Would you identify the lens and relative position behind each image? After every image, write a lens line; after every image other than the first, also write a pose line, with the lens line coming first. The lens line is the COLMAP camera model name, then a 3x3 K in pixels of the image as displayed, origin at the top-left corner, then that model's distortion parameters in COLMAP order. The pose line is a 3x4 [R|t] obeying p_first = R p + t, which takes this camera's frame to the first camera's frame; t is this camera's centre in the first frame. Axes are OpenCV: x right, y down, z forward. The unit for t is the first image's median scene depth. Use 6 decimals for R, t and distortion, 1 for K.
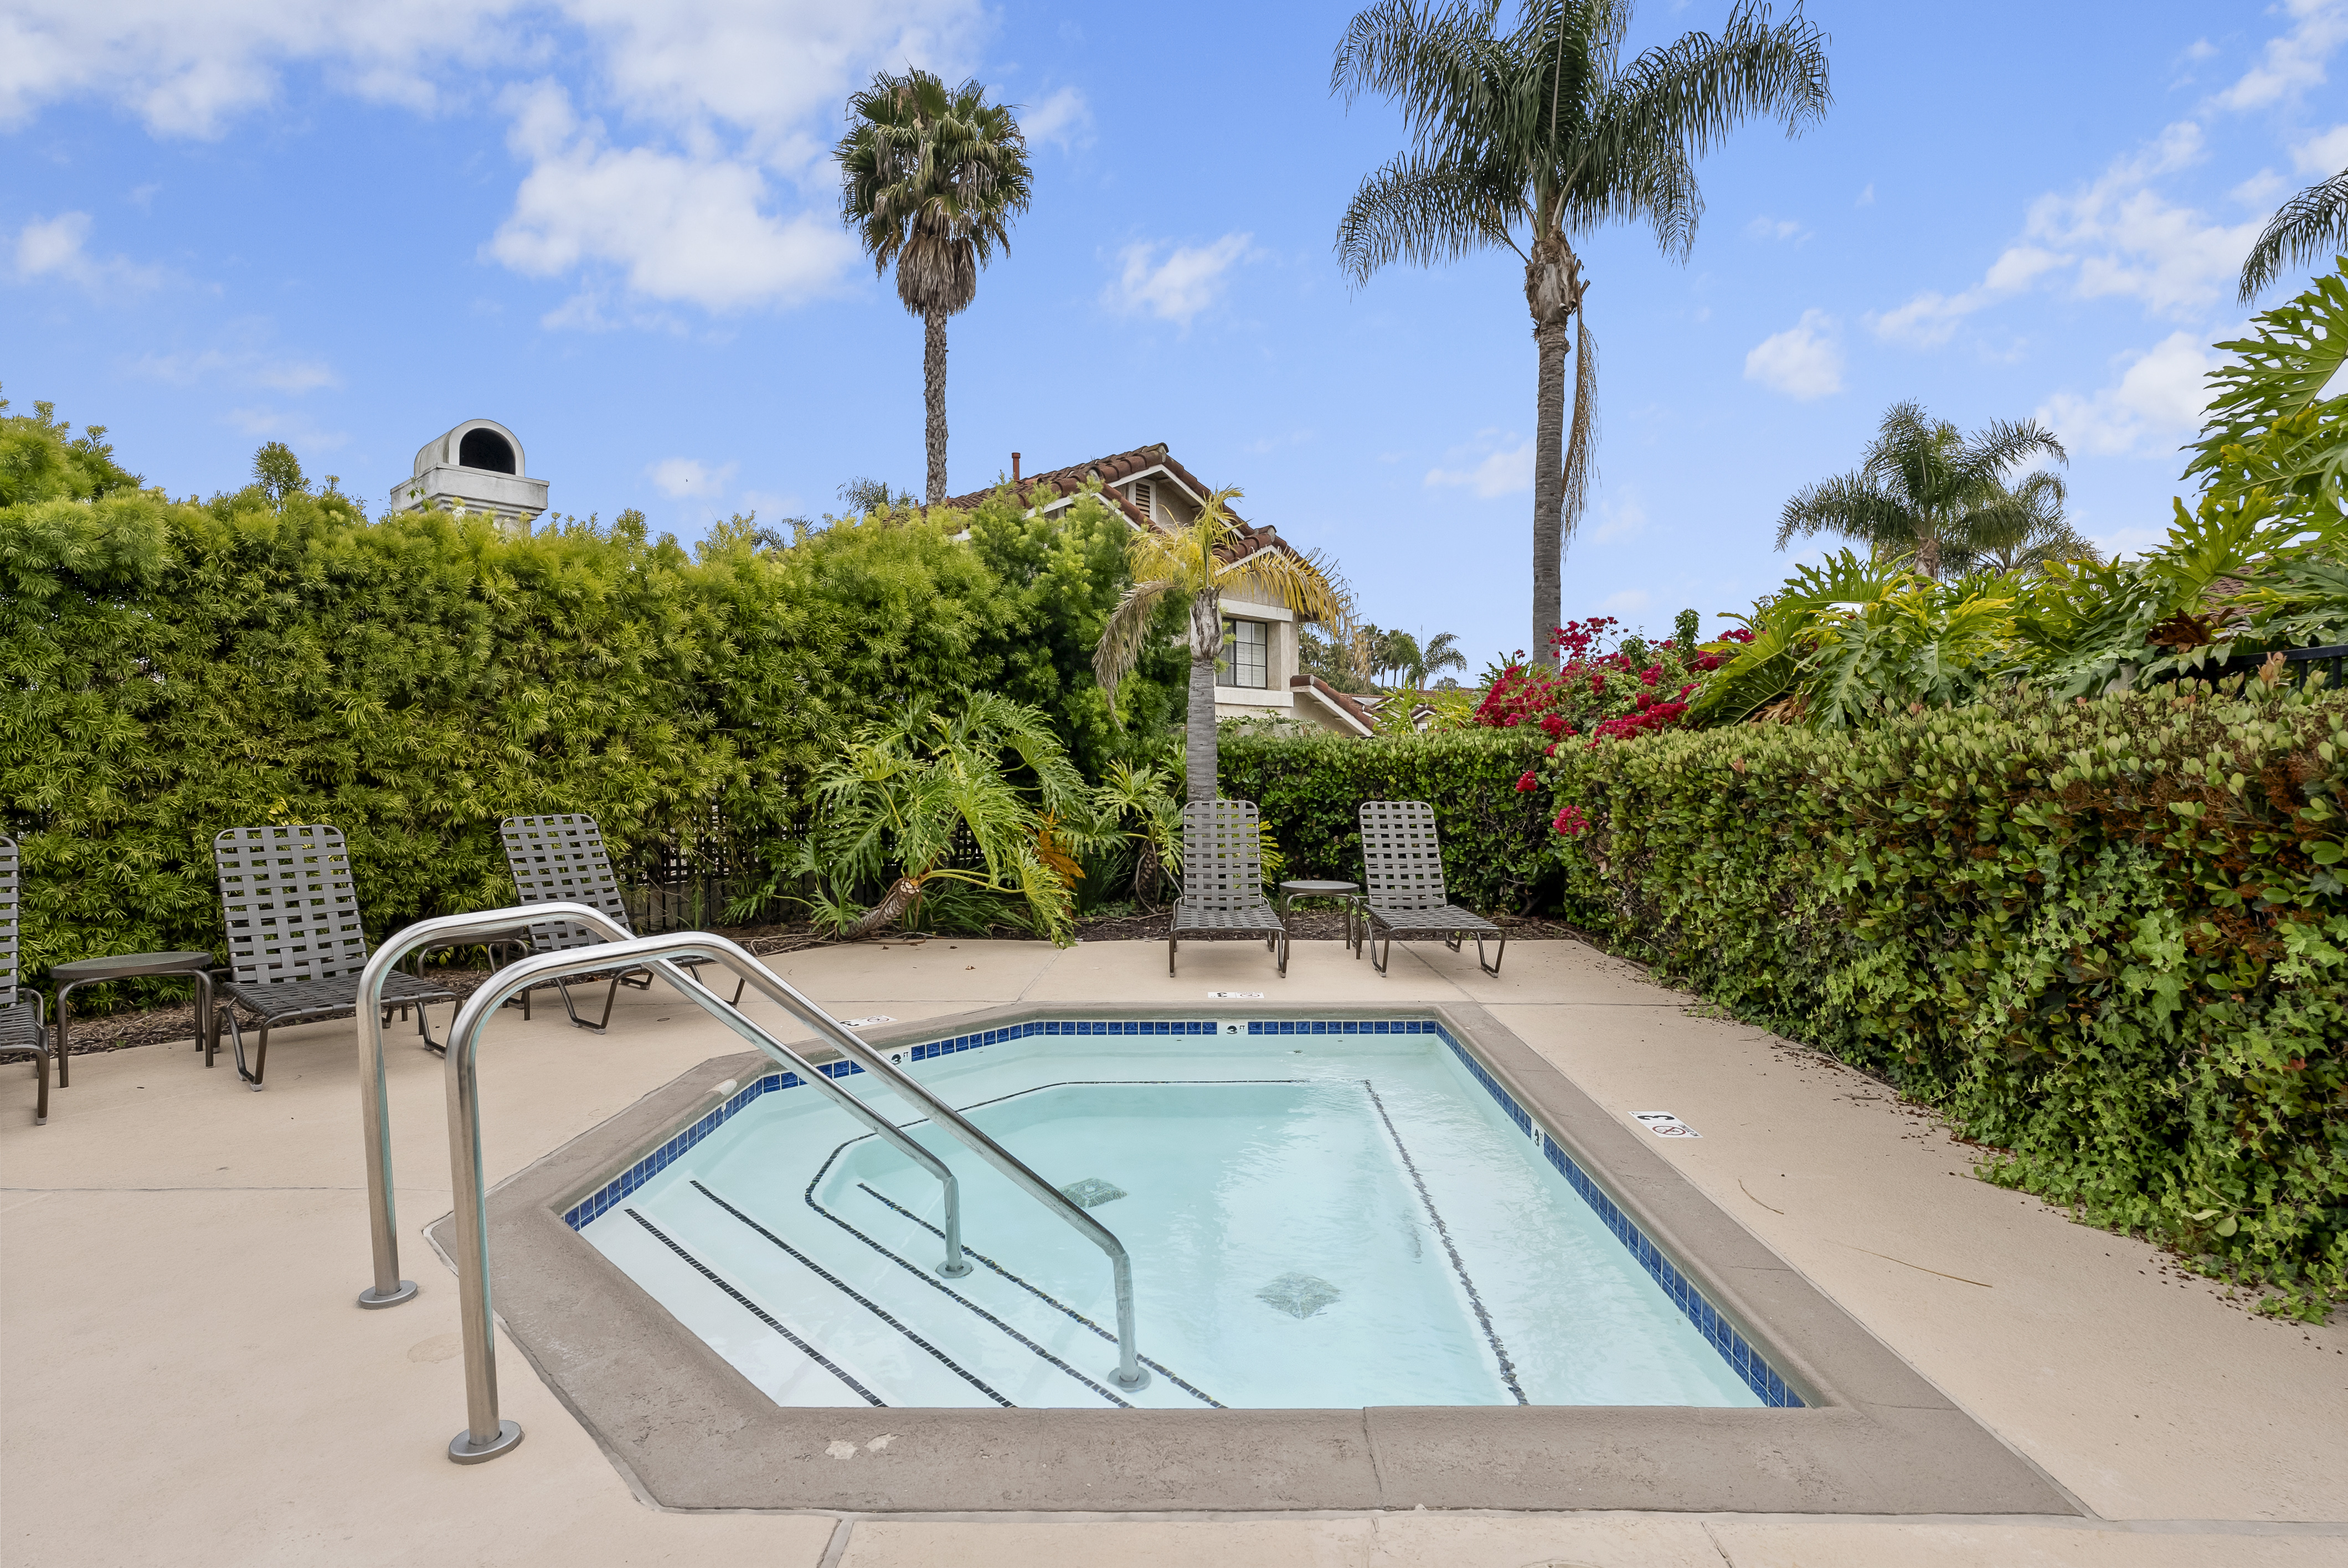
lens RADIAL K [[1177.8, 0, 1176.6], [0, 1177.8, 766.4], [0, 0, 1]] dist [-0.000706, 0.000743]
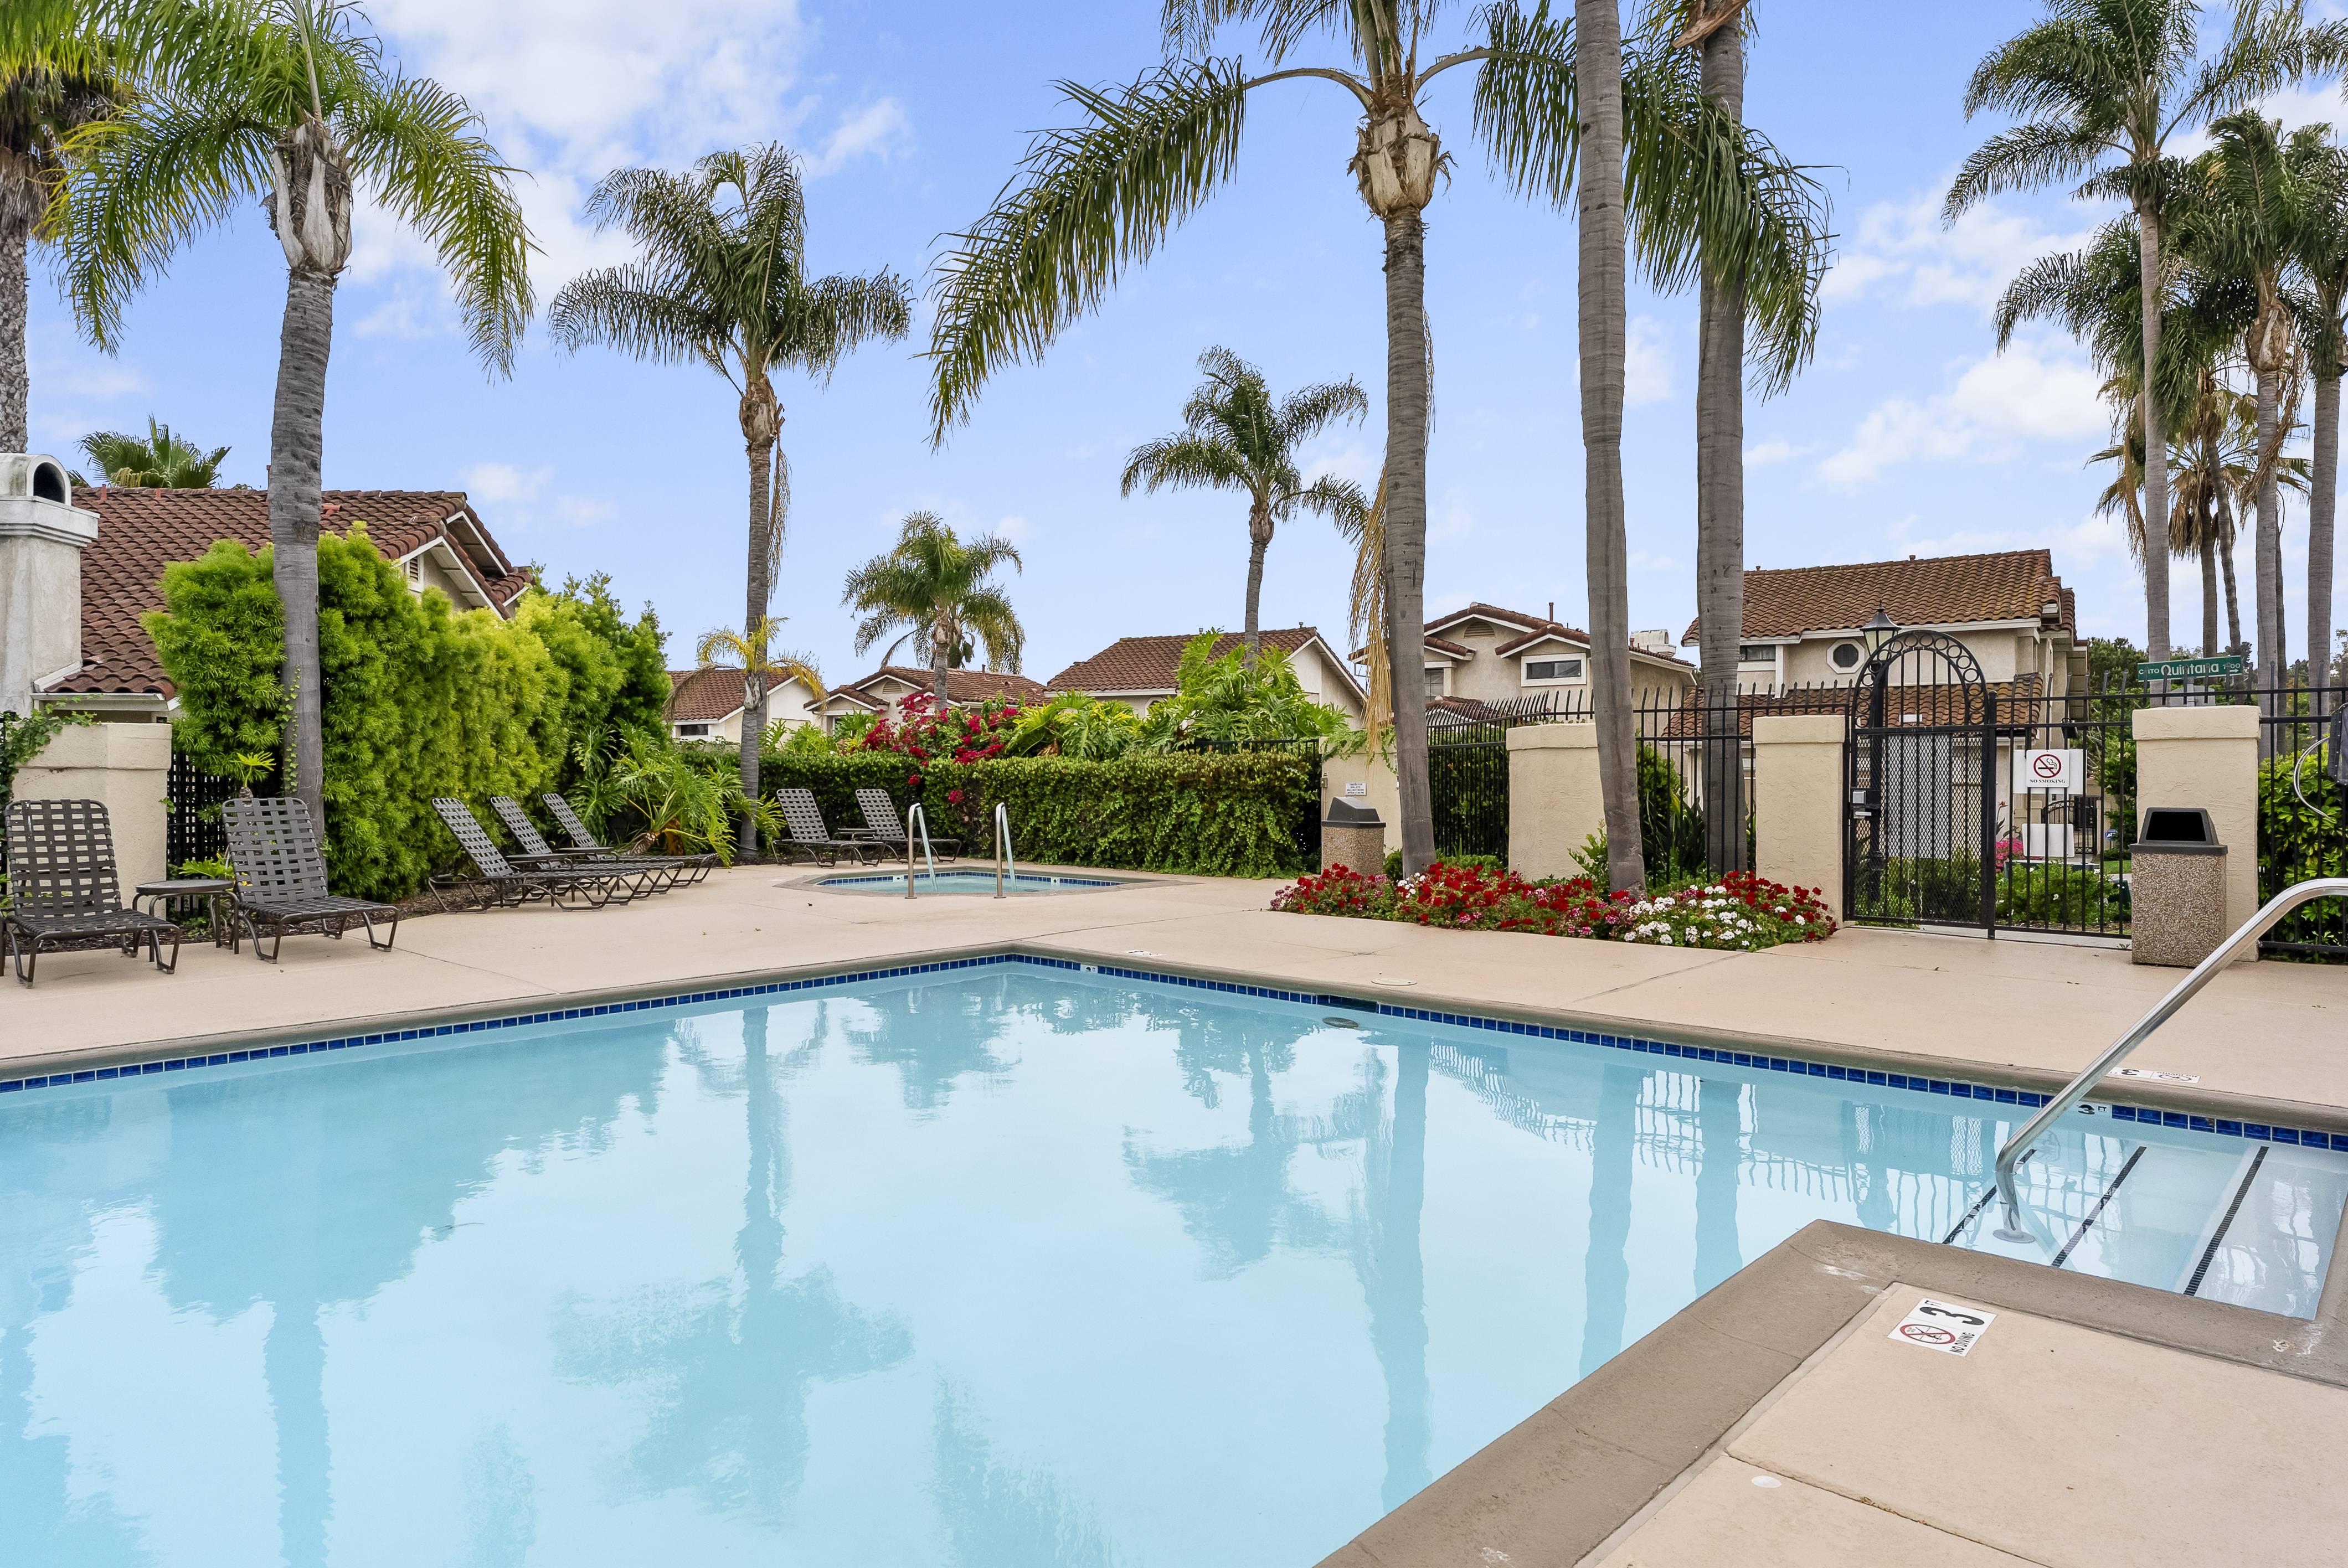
lens RADIAL K [[1385.7, 0, 1171.4], [0, 1385.7, 781.9], [0, 0, 1]] dist [-0.010041, 0.002364]
pose [[0.684605, 0.011948, 0.728816, -1.181815], [-0.008969, 0.999928, -0.007968, 0.032474], [-0.728859, -0.001082, 0.684663, -0.978809]]
